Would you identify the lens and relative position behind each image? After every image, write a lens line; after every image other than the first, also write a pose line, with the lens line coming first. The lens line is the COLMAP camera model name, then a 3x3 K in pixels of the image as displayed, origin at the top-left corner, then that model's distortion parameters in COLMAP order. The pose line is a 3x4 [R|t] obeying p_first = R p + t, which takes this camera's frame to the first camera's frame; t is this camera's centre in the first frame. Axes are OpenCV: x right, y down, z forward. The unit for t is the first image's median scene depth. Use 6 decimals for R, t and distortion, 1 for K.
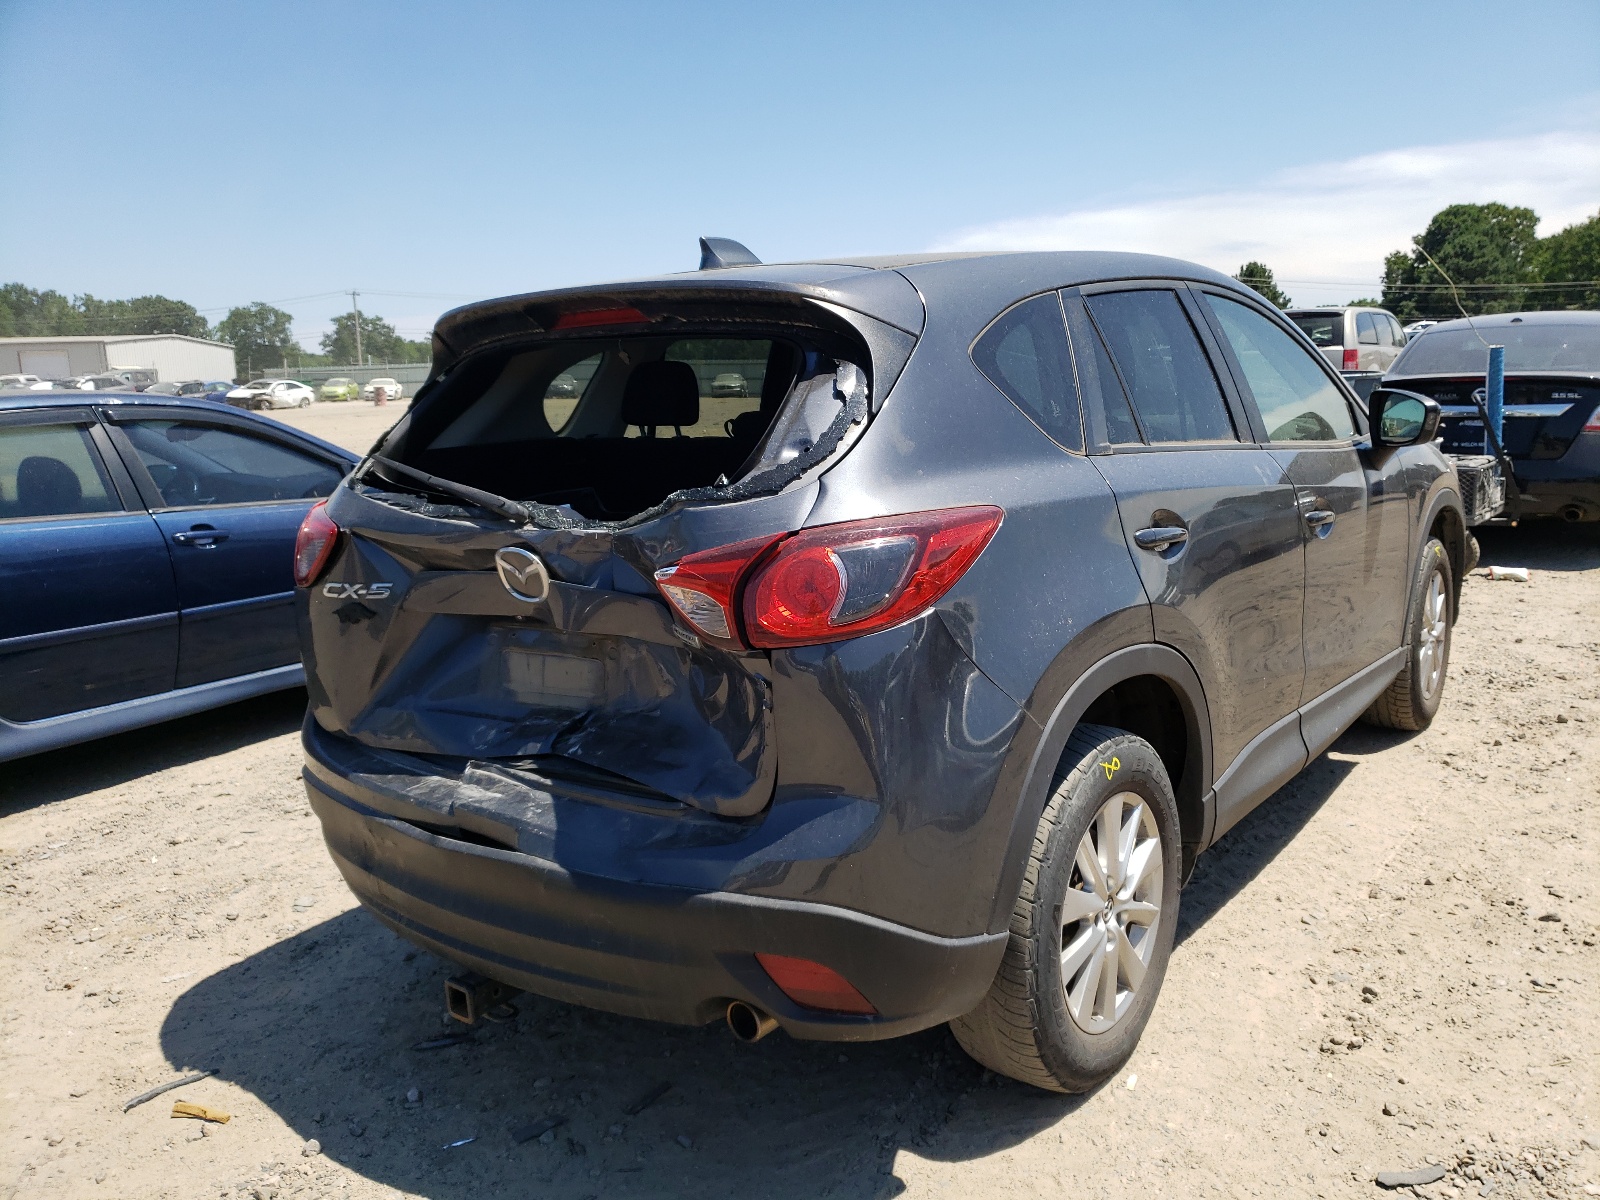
lens RADIAL K [[1206.9, 0, 799.9], [0, 1206.9, 619.3], [0, 0, 1]] dist [0.036385, -0.001330]
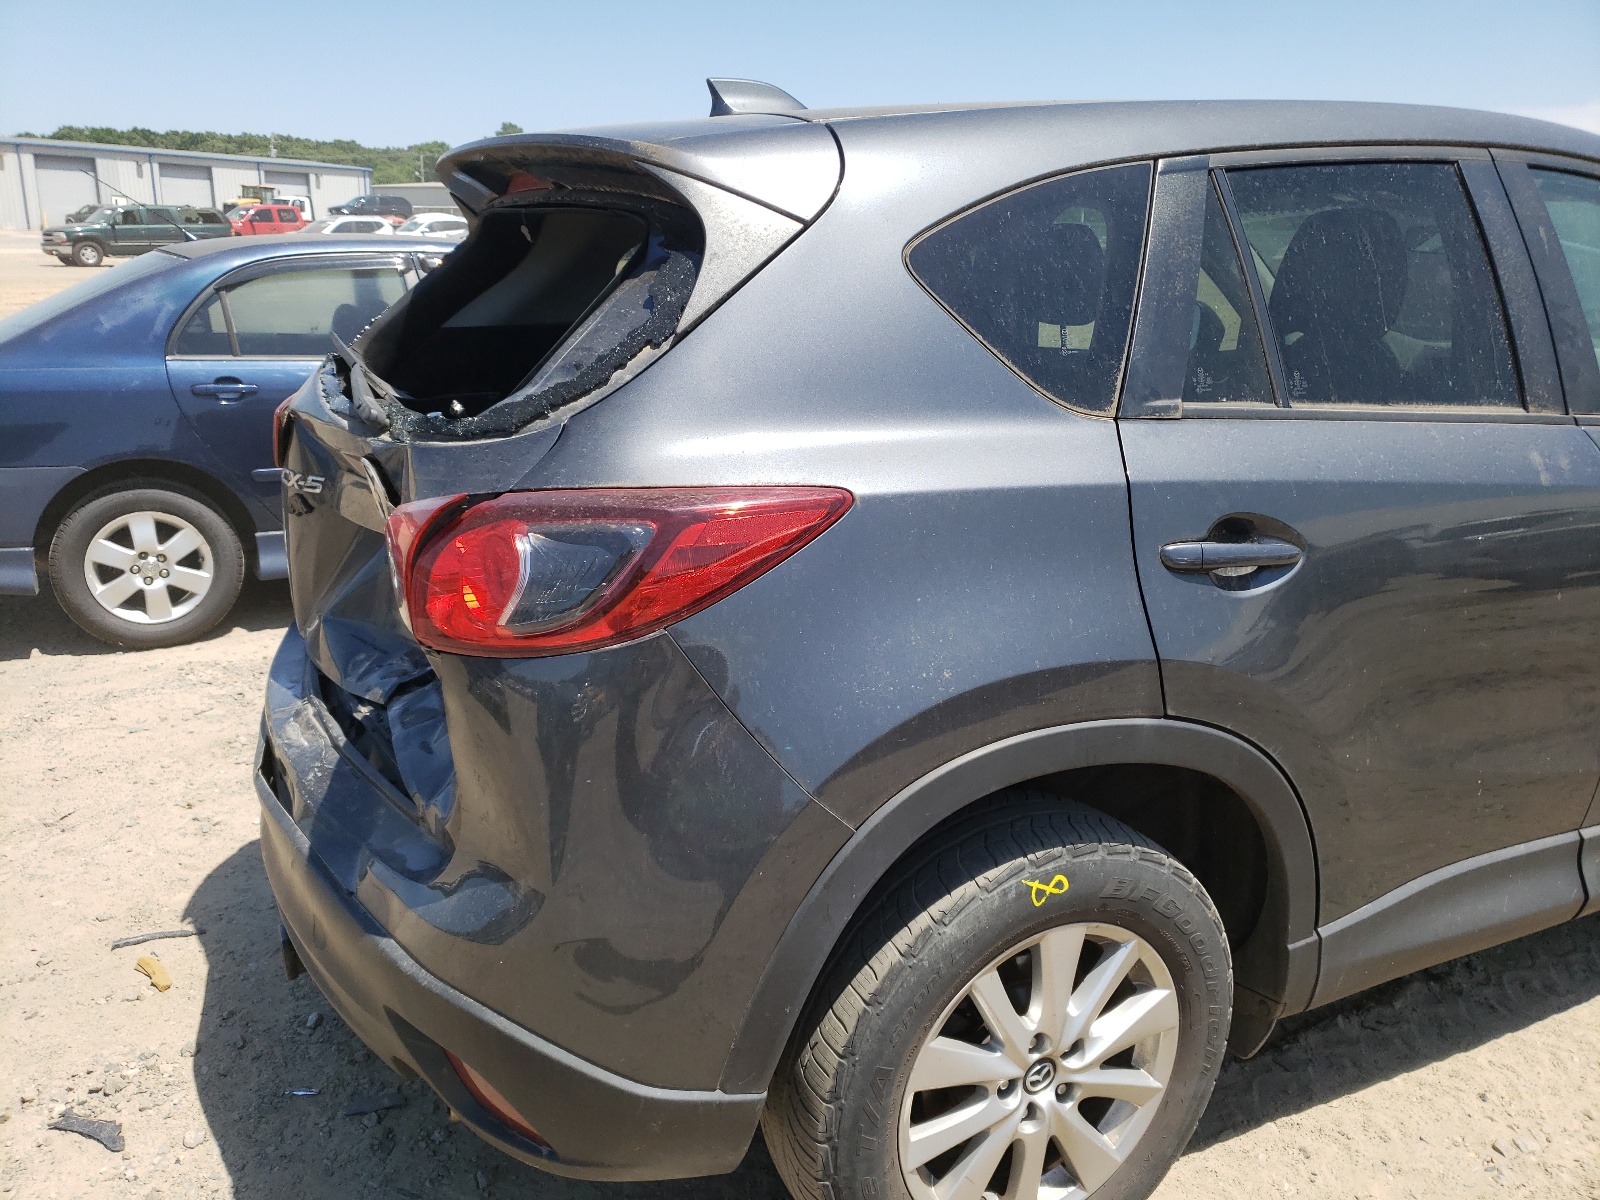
lens RADIAL K [[1229.9, 0, 800.0], [0, 1229.9, 600.0], [0, 0, 1]] dist [-0.053773, 0.106037]
pose [[0.905481, 0.164576, -0.391176, 0.357717], [-0.128308, 0.984772, 0.117311, -0.093724], [0.404525, -0.056032, 0.912809, 0.319576]]
